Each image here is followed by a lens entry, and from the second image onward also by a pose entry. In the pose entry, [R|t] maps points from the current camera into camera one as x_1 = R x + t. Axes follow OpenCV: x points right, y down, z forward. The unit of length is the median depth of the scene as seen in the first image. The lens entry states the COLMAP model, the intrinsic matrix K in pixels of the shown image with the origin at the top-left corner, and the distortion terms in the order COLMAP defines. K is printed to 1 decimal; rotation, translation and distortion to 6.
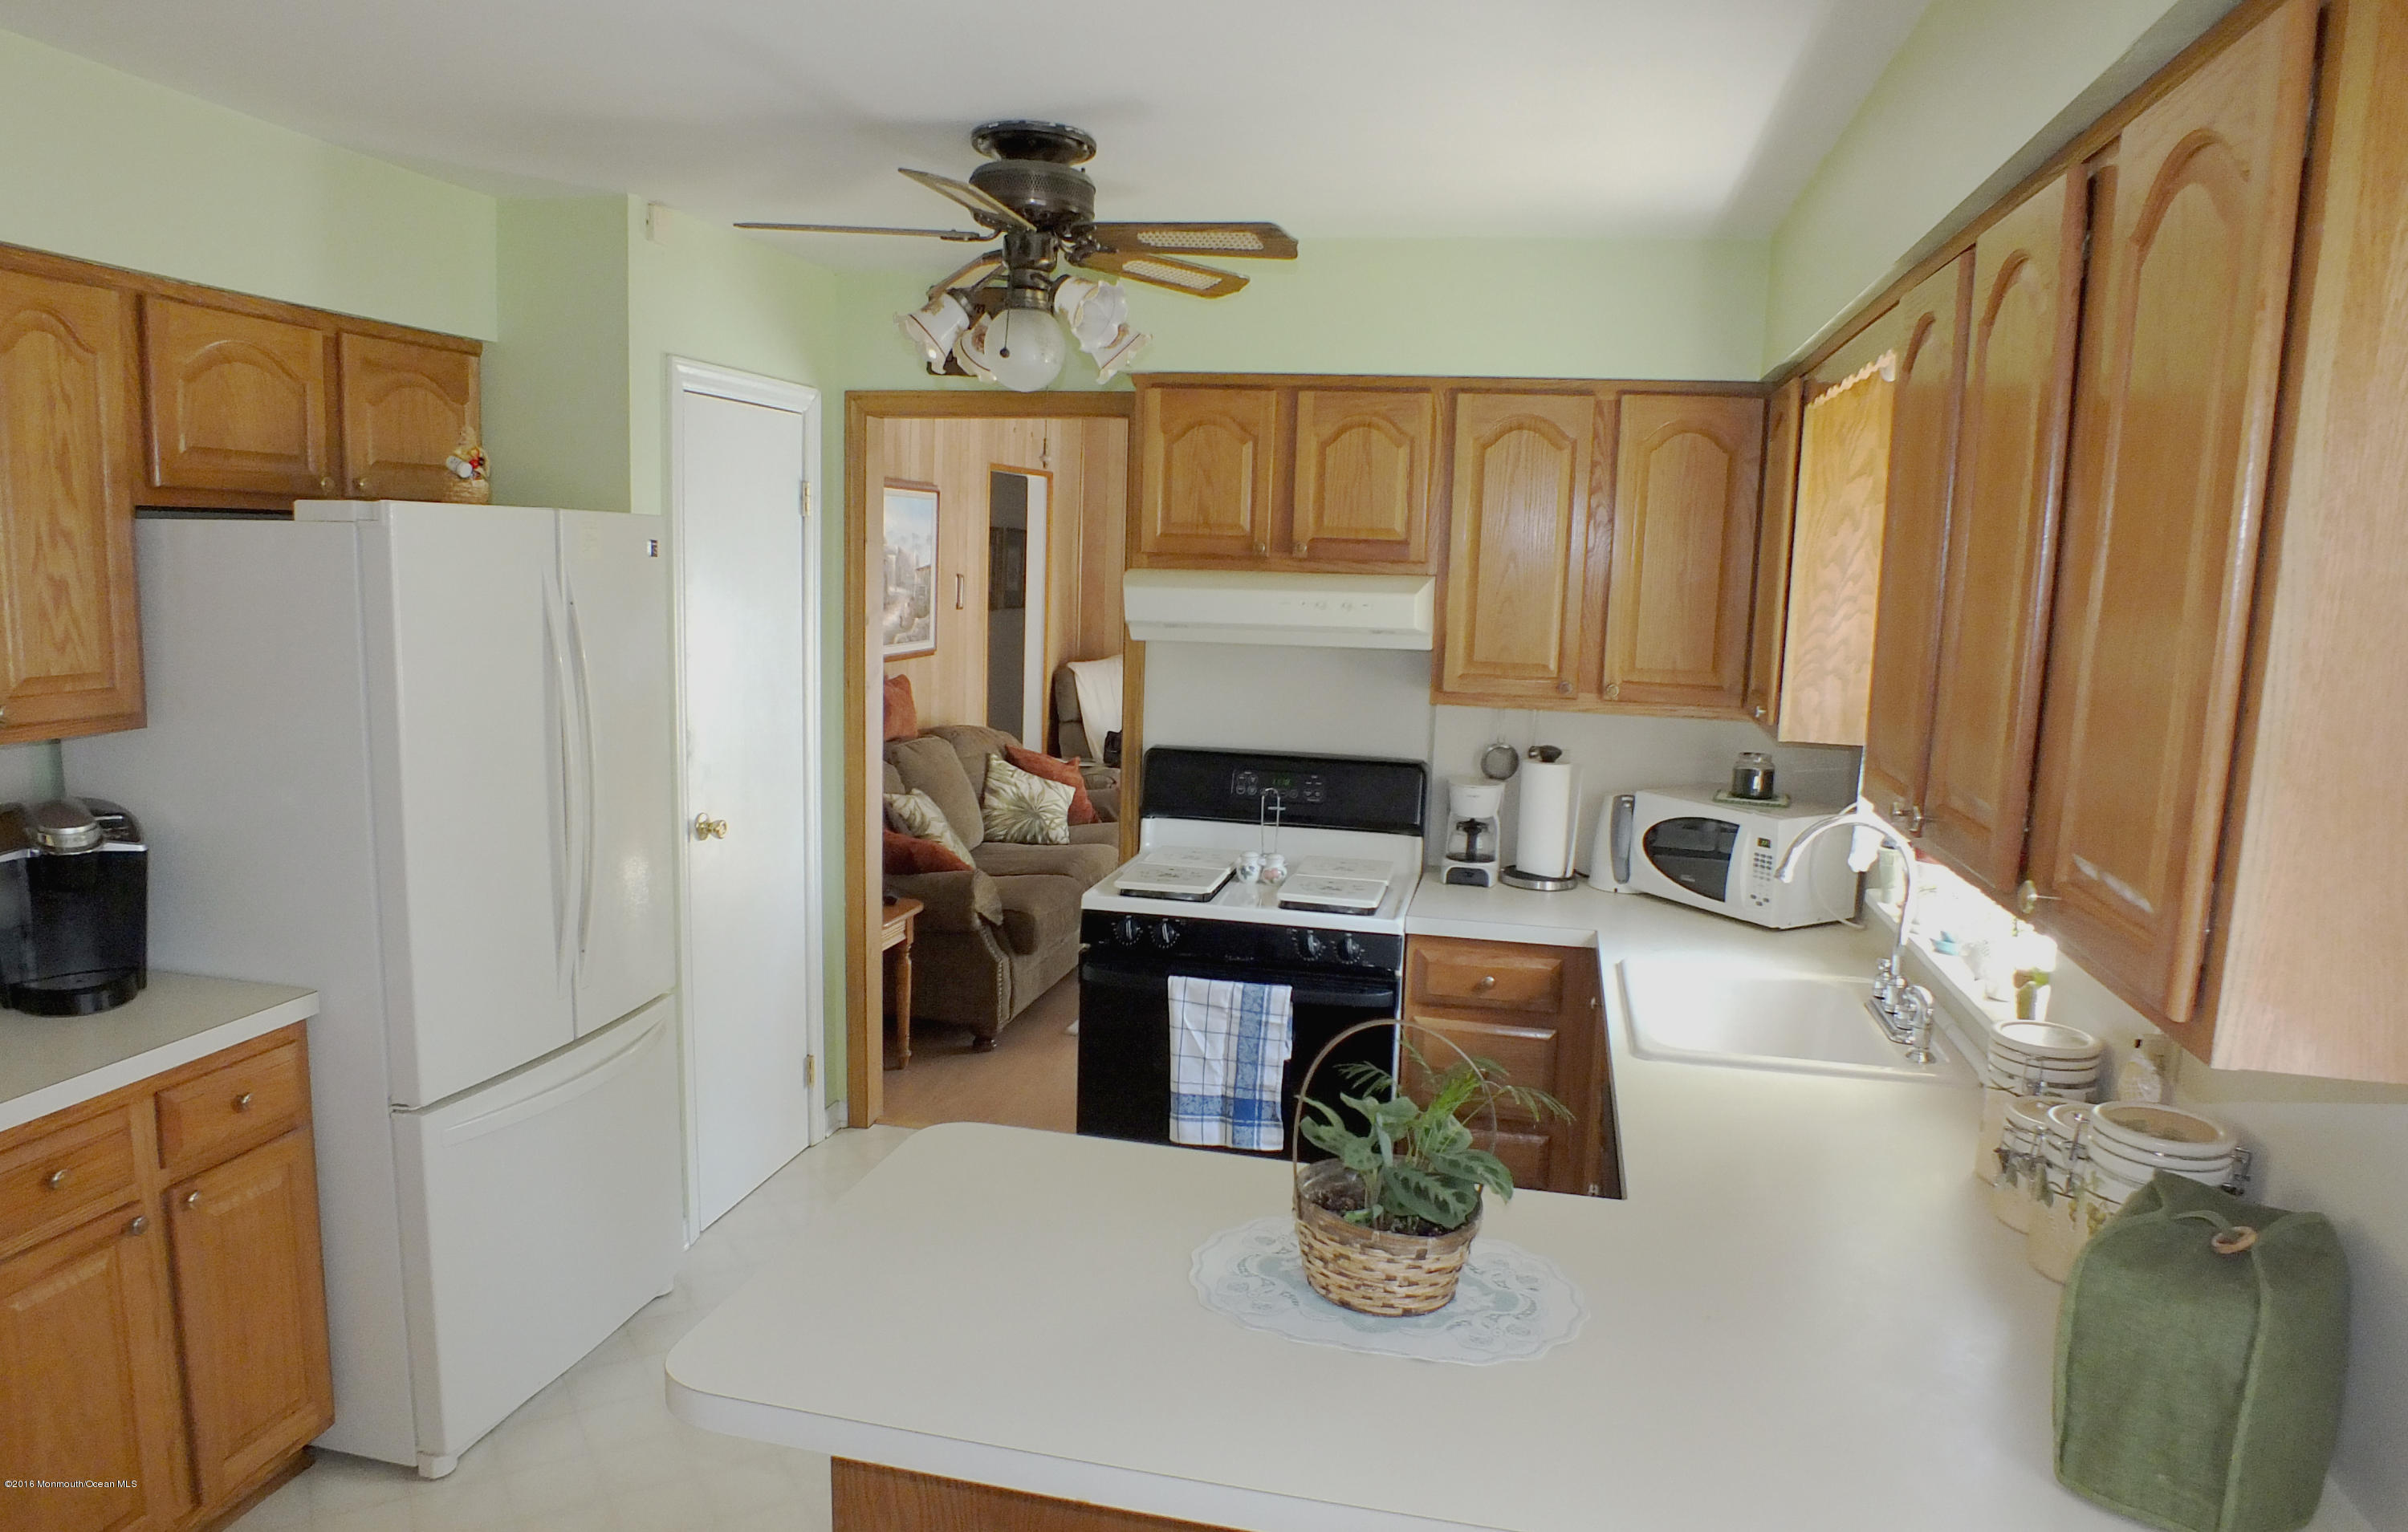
lens RADIAL K [[1607.4, 0, 1204.0], [0, 1607.4, 766.0], [0, 0, 1]] dist [-0.003826, -0.000460]
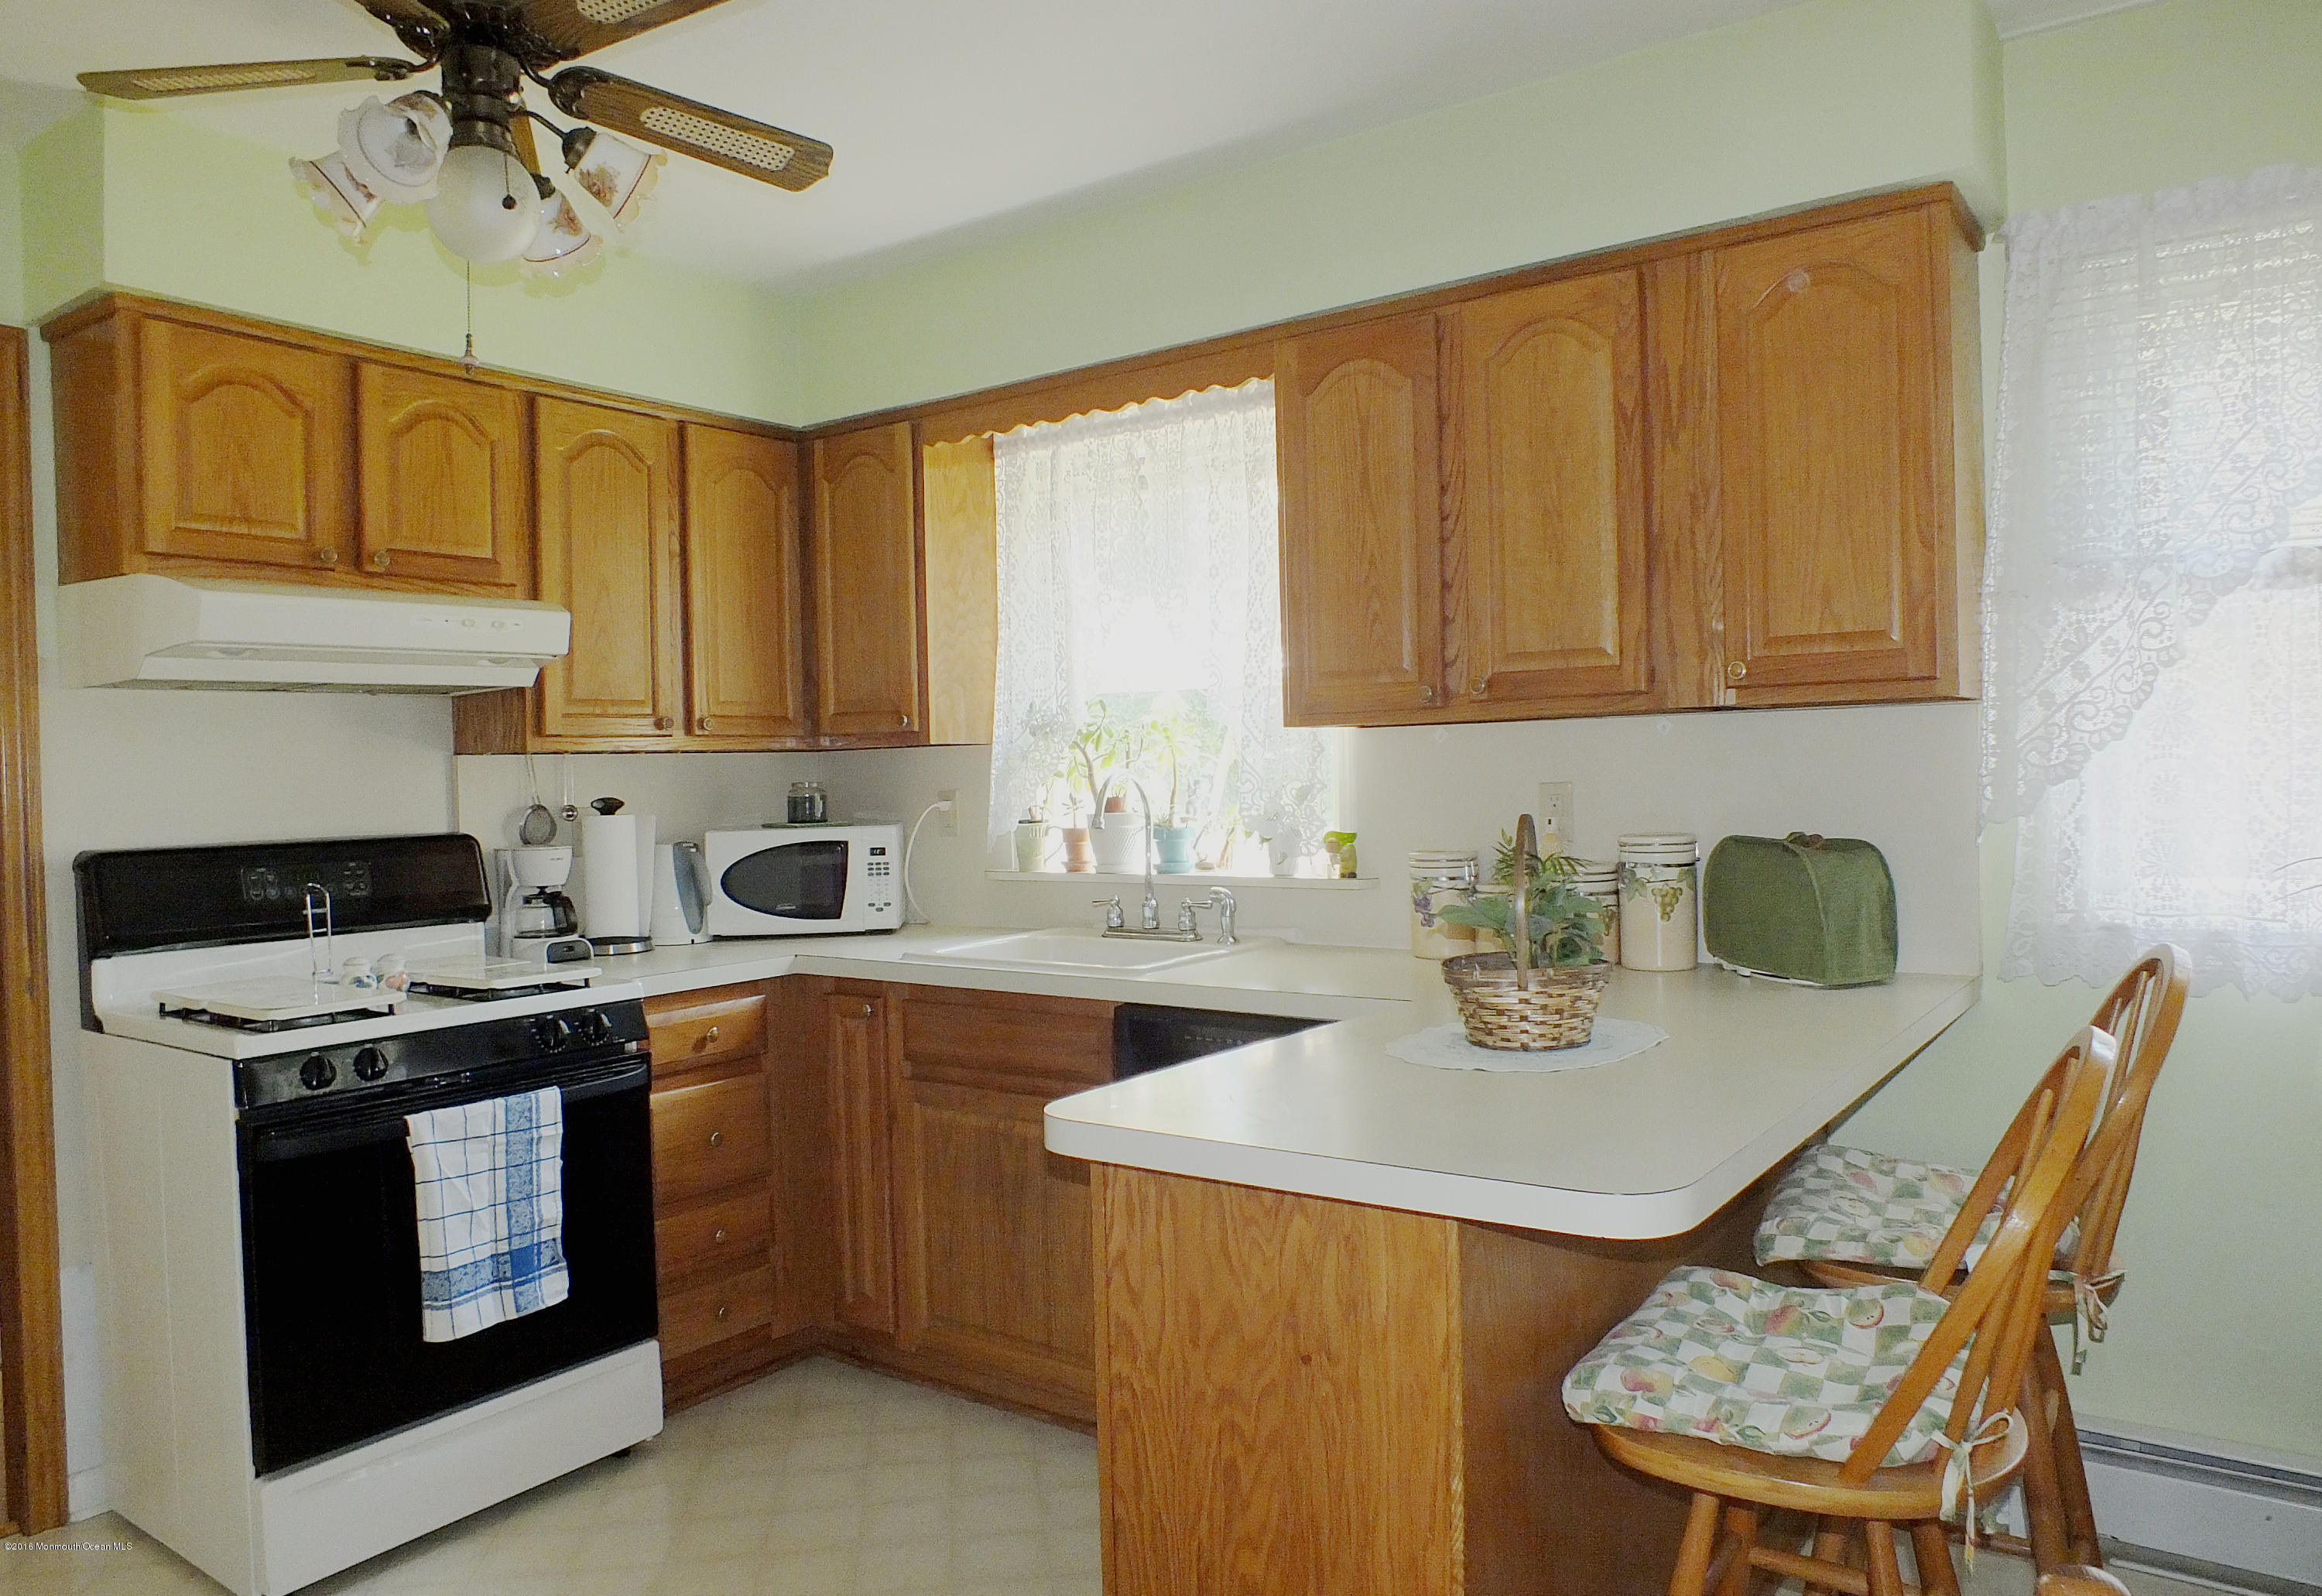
lens RADIAL K [[1572.5, 0, 1161.0], [0, 1572.5, 798.0], [0, 0, 1]] dist [-0.001776, -0.000015]
pose [[0.408191, -0.064498, 0.910615, -0.494456], [0.164322, 0.986399, -0.003793, 0.045156], [-0.897986, 0.151182, 0.413238, 0.360850]]
